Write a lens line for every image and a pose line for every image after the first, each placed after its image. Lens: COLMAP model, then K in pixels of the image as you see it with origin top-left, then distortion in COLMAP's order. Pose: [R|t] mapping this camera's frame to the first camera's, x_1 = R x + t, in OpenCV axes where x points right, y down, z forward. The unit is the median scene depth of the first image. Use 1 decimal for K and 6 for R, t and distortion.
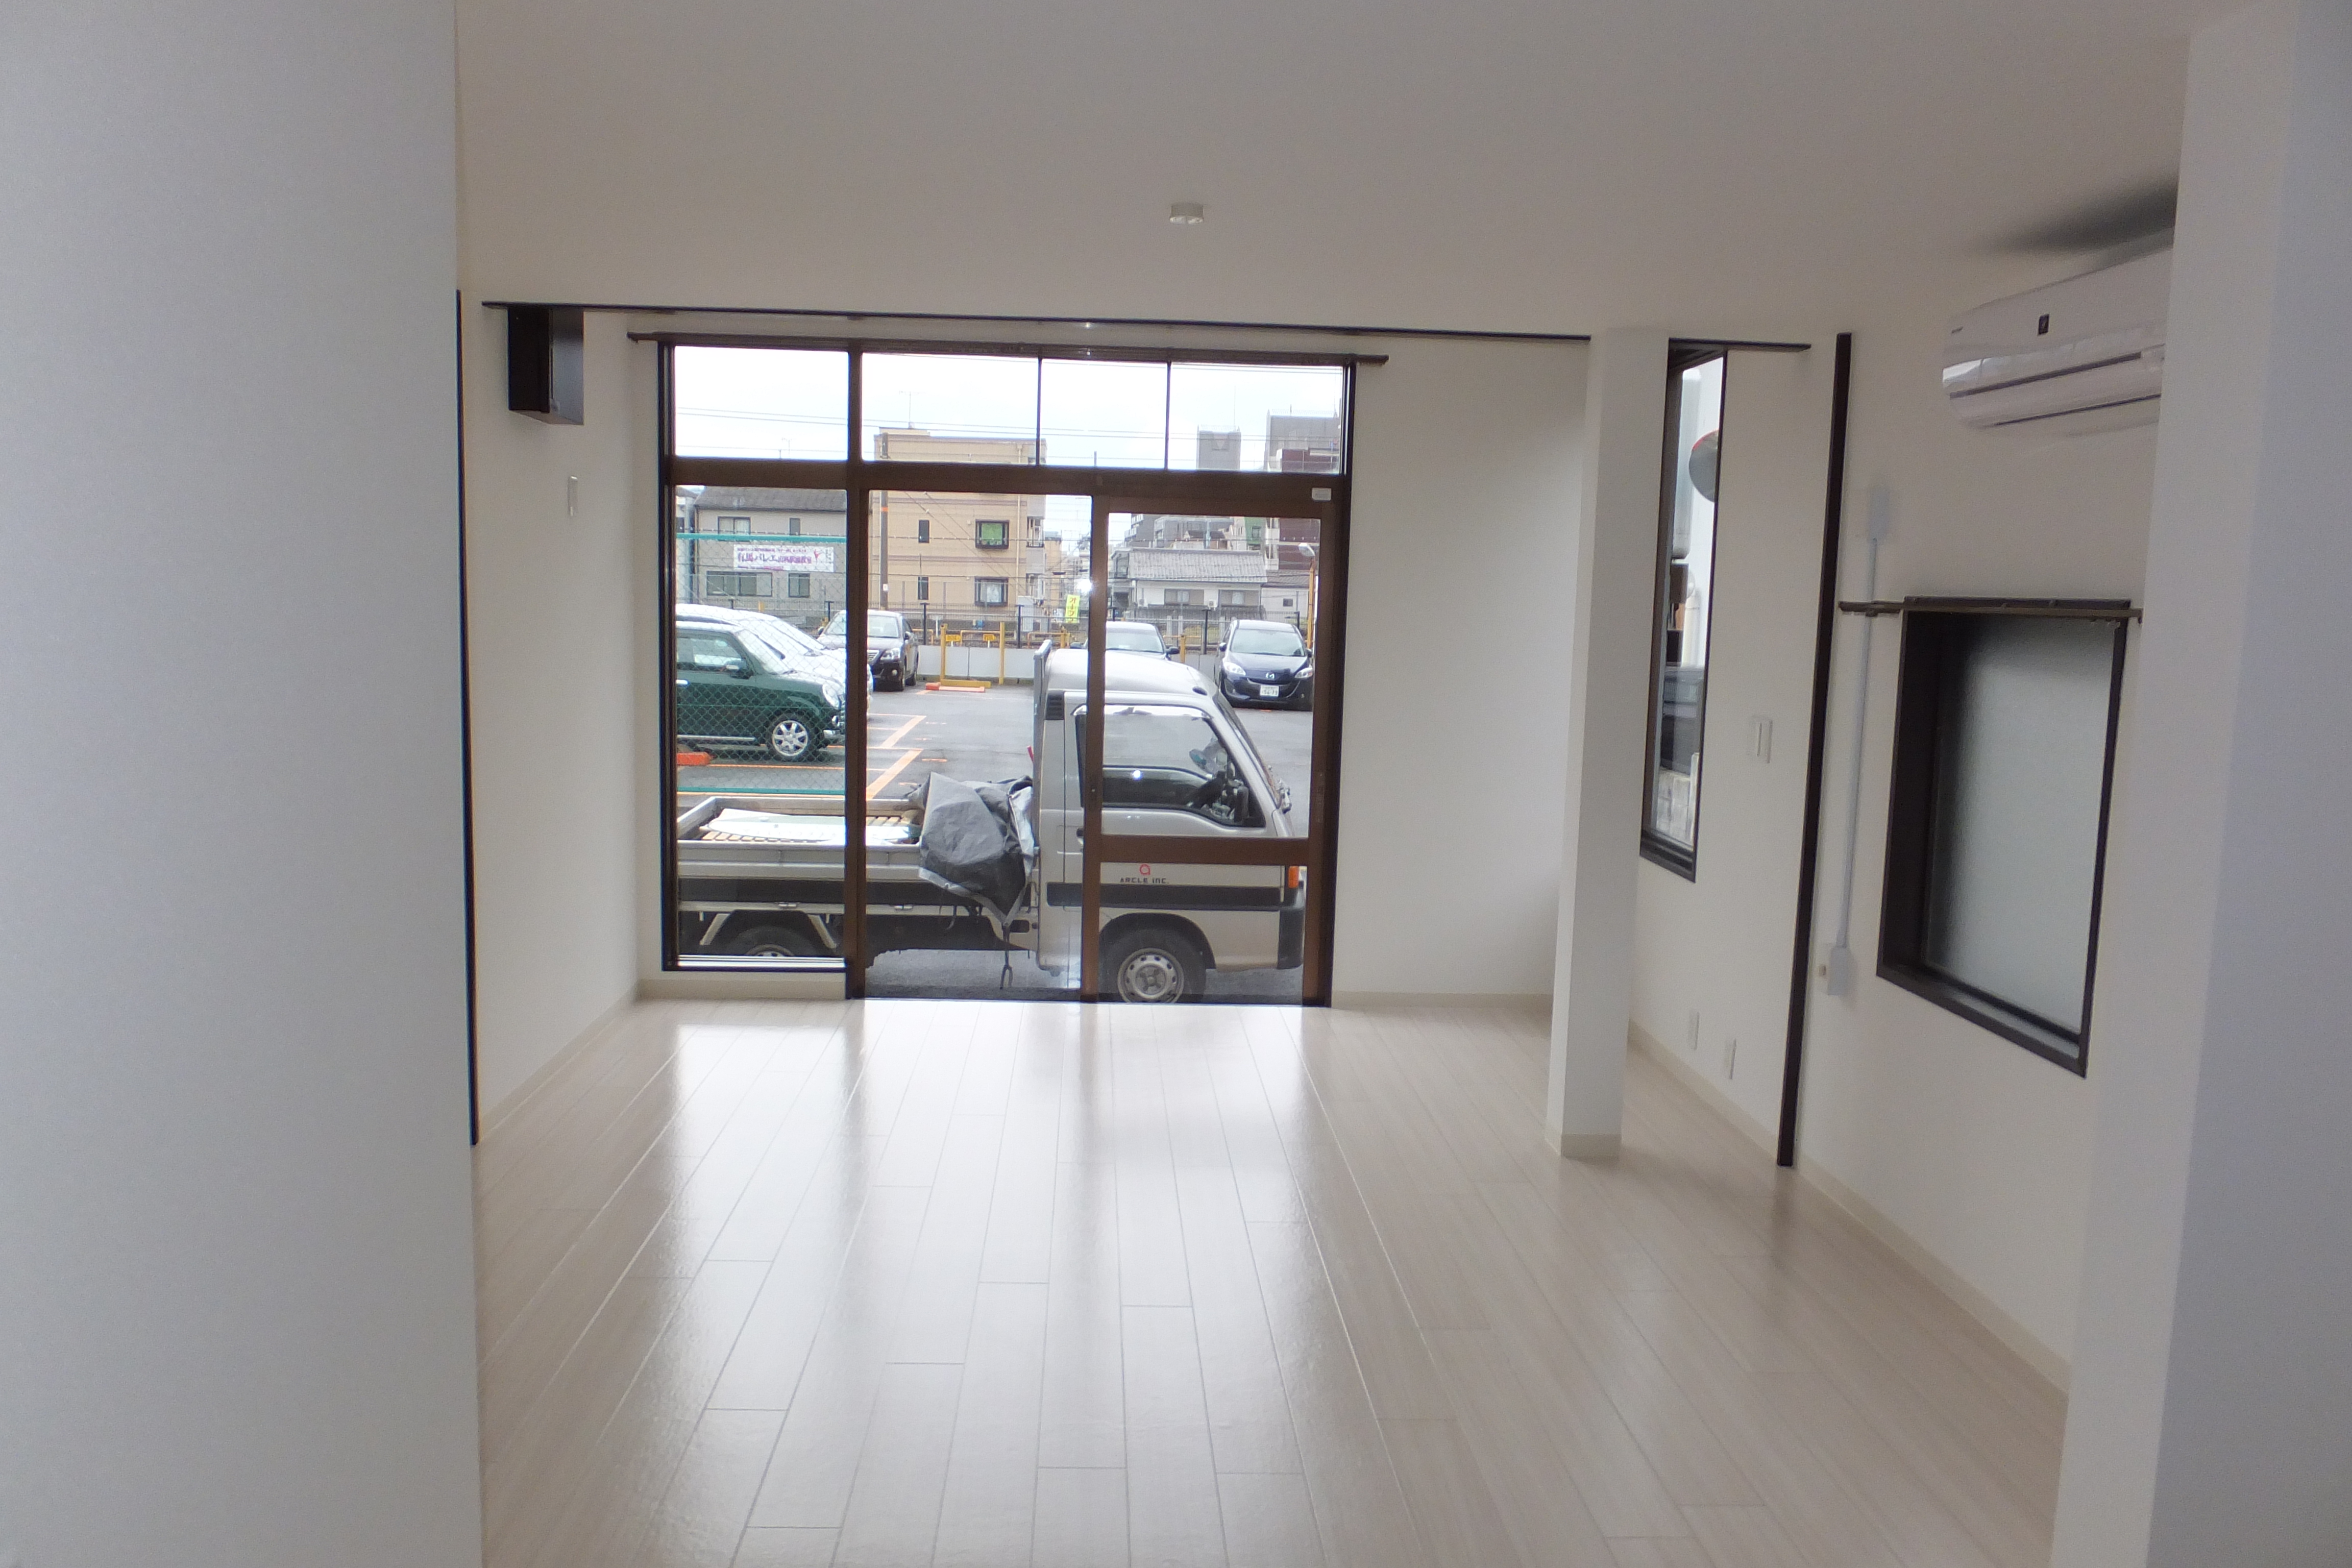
lens RADIAL K [[1763.8, 0, 1173.7], [0, 1763.8, 794.9], [0, 0, 1]] dist [-0.027645, 0.002648]
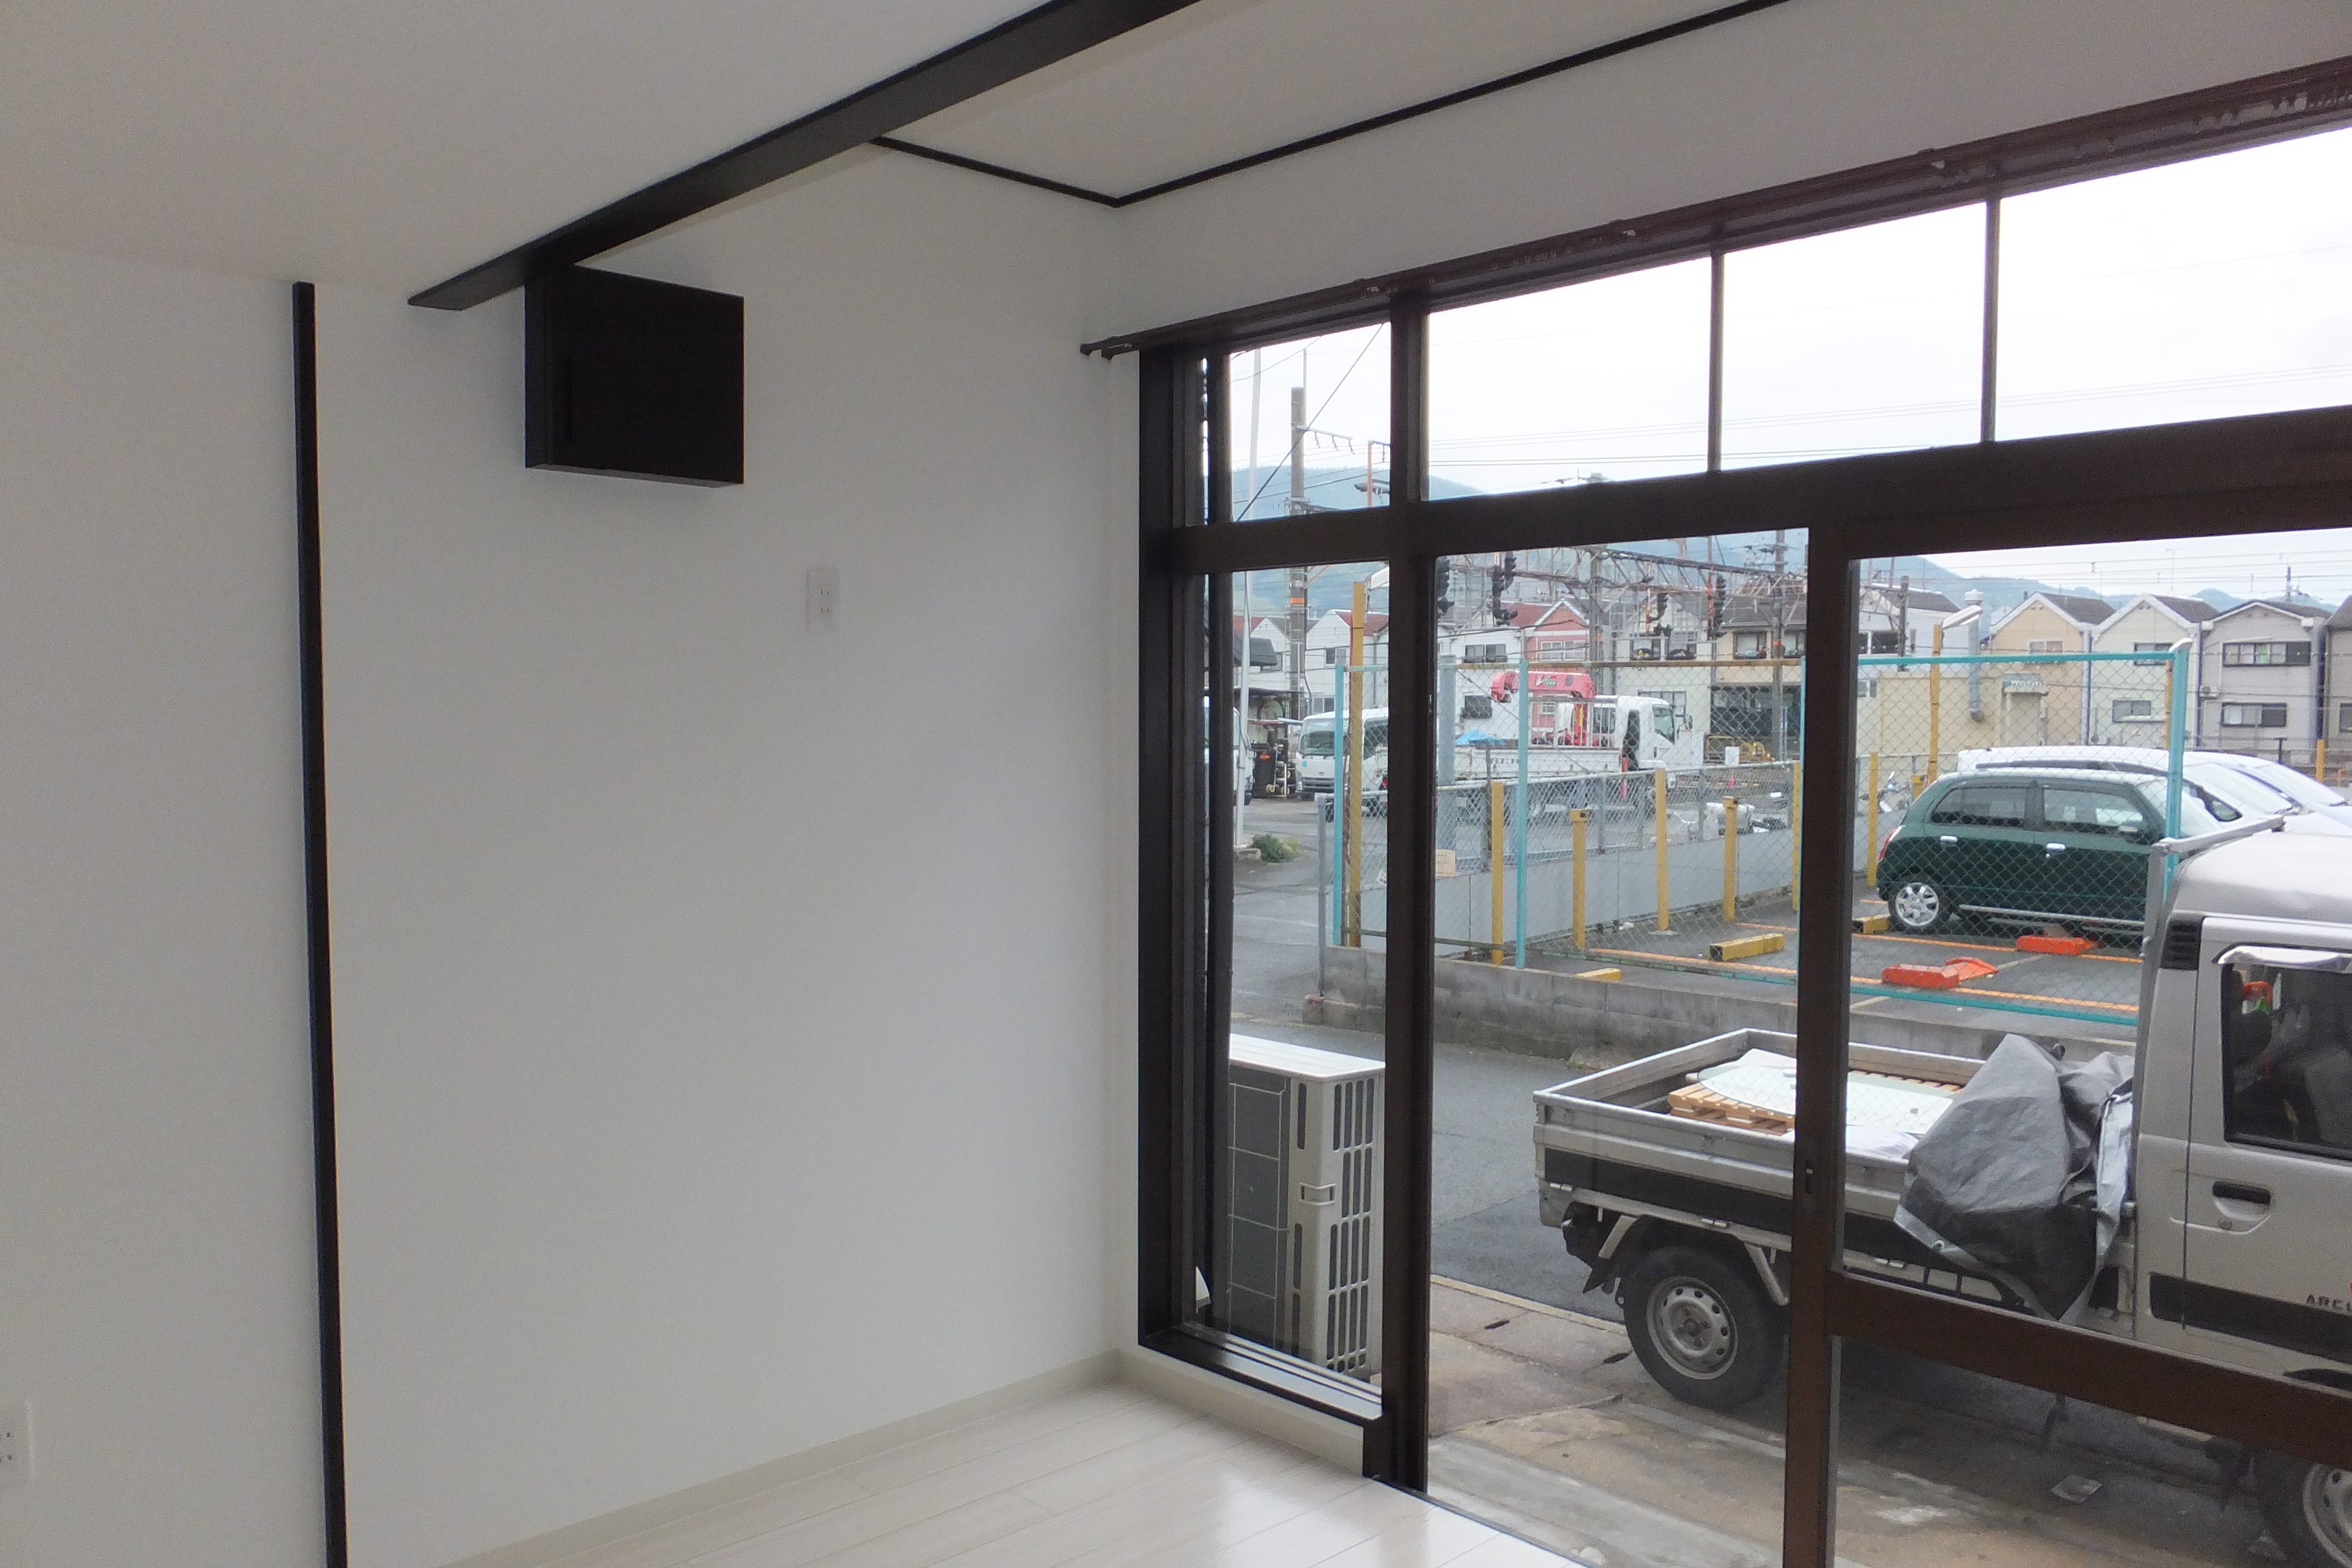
lens RADIAL K [[1763.8, 0, 1173.7], [0, 1763.8, 794.9], [0, 0, 1]] dist [-0.027645, 0.002648]
pose [[0.641201, 0.010955, -0.767295, 0.142934], [-0.072145, 0.996330, -0.046064, -0.048714], [0.763974, 0.084892, 0.639638, 0.428416]]
